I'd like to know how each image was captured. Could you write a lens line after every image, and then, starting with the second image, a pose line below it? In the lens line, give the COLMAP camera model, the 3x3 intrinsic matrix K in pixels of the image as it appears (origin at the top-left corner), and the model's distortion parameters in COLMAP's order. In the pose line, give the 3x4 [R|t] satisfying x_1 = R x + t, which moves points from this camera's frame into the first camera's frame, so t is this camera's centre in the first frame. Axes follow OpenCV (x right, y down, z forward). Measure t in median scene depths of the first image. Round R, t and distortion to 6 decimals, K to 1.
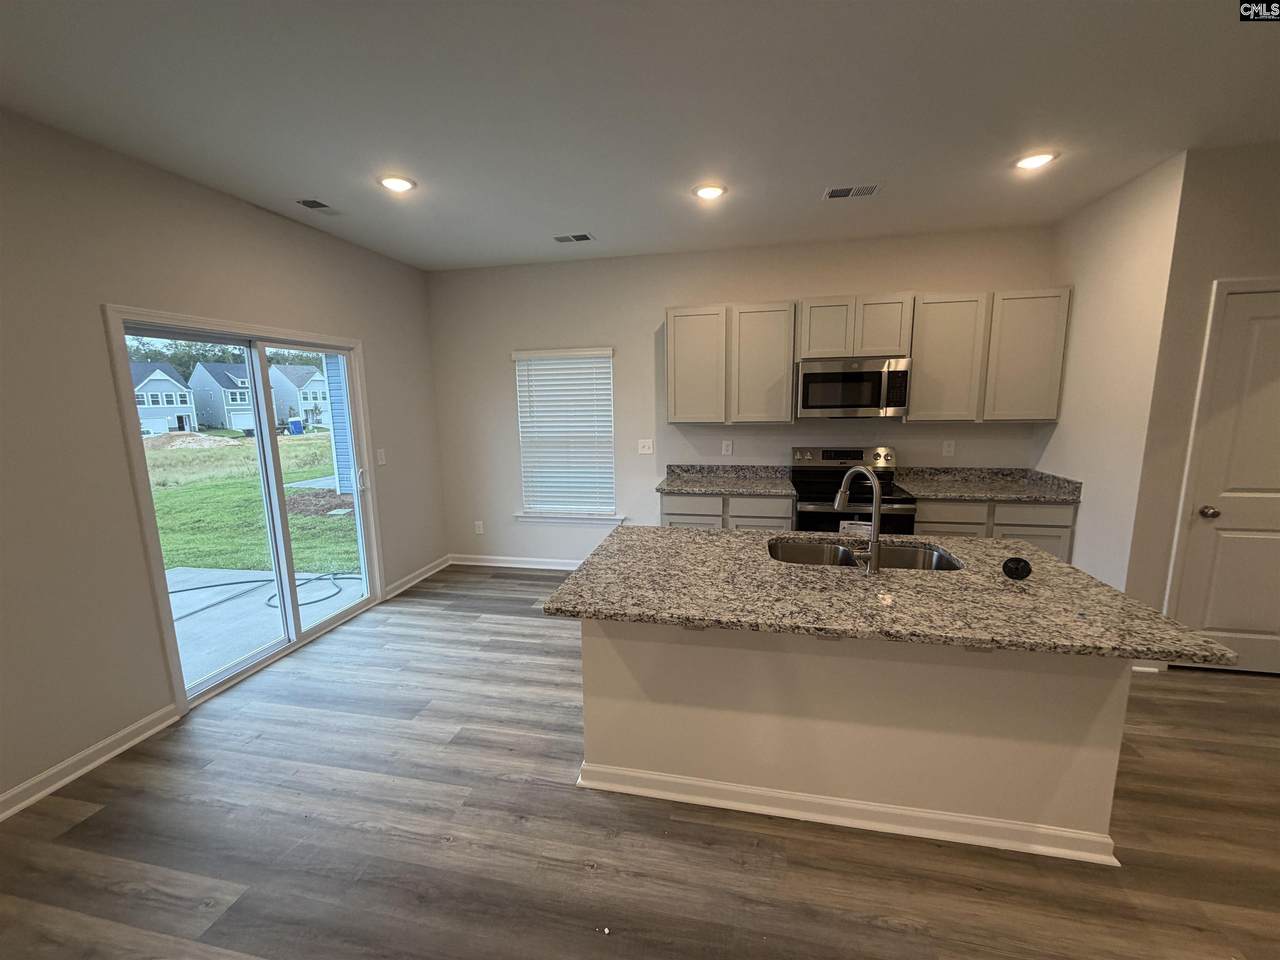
lens RADIAL K [[508.8, 0, 641.3], [0, 508.8, 481.0], [0, 0, 1]] dist [0.001752, 0.000135]
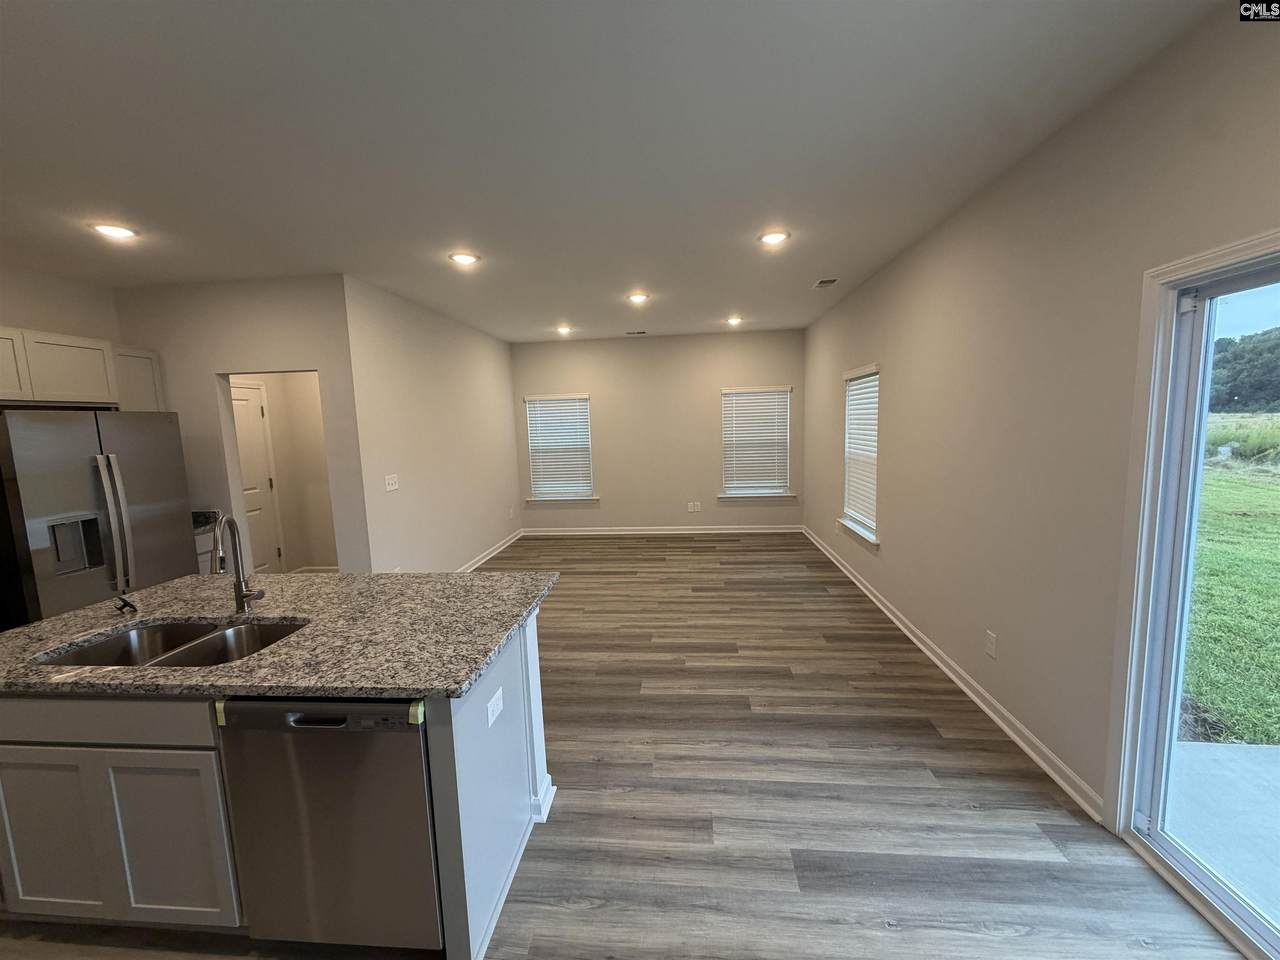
lens RADIAL K [[508.8, 0, 636.6], [0, 508.8, 479.8], [0, 0, 1]] dist [0.001752, 0.000135]
pose [[-0.993720, 0.062873, -0.092559, -0.239228], [0.035364, 0.961280, 0.273296, -0.311098], [0.106158, 0.268307, -0.957466, 1.890340]]
